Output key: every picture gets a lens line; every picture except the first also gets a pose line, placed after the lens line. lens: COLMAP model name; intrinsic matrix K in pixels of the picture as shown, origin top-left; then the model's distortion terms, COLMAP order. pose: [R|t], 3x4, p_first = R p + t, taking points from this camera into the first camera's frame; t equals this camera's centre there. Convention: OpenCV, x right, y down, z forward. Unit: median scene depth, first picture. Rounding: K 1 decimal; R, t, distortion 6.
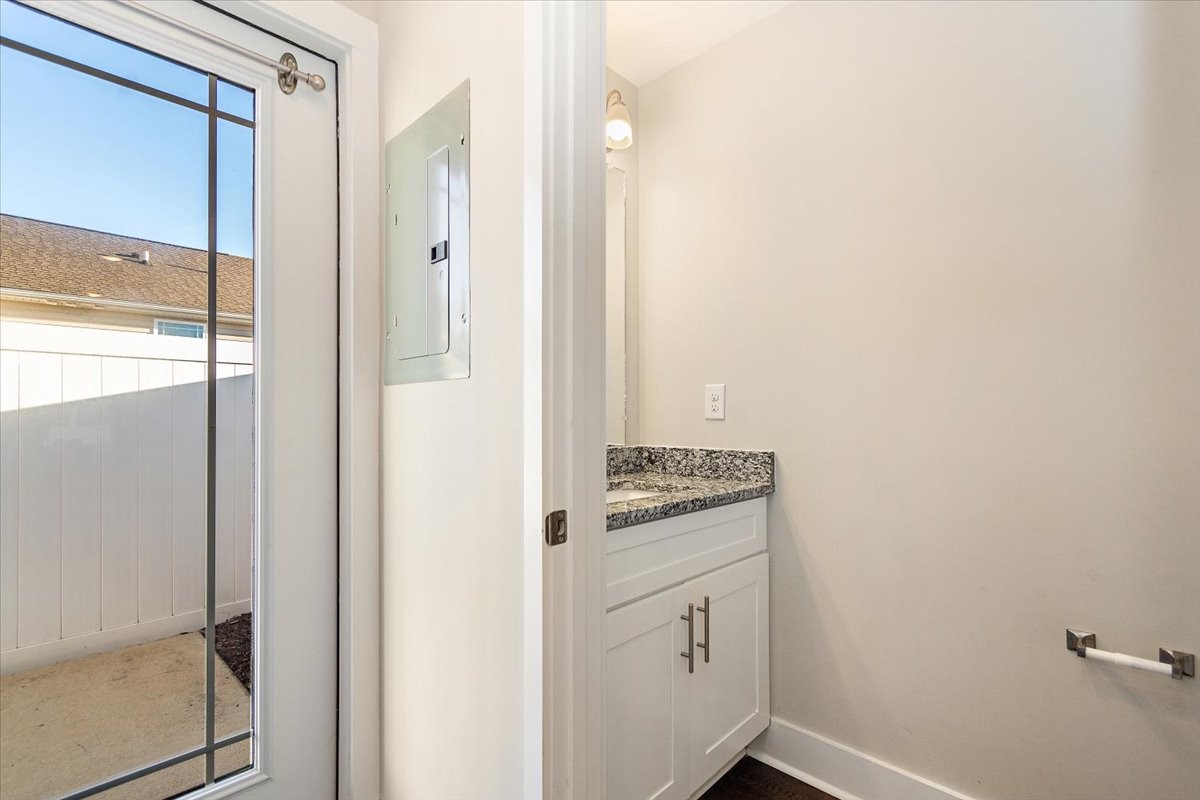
lens RADIAL K [[536.8, 0, 604.2], [0, 536.8, 412.1], [0, 0, 1]] dist [0.007790, -0.000711]
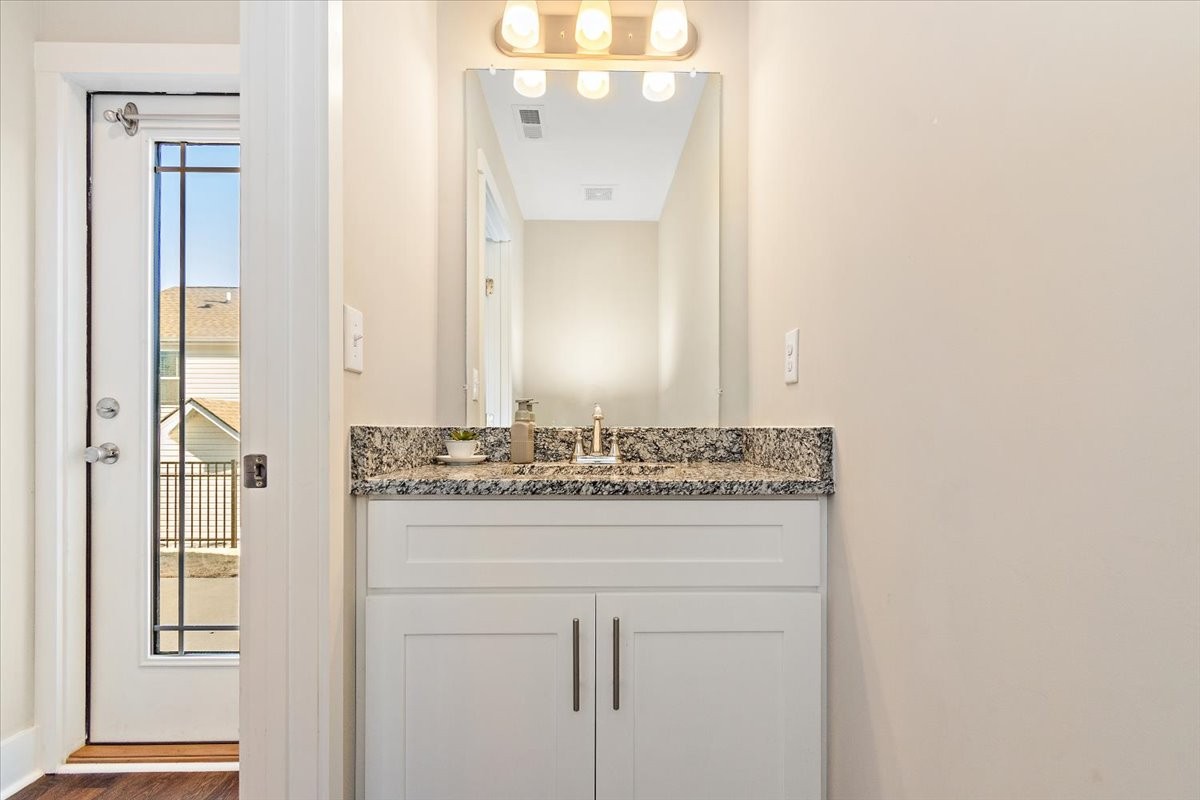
lens RADIAL K [[536.8, 0, 598.0], [0, 536.8, 421.1], [0, 0, 1]] dist [0.007790, -0.000711]
pose [[0.709632, -0.003677, -0.704563, 0.558196], [0.004281, 0.999990, -0.000906, 0.065961], [0.704560, -0.002373, 0.709641, 0.390264]]
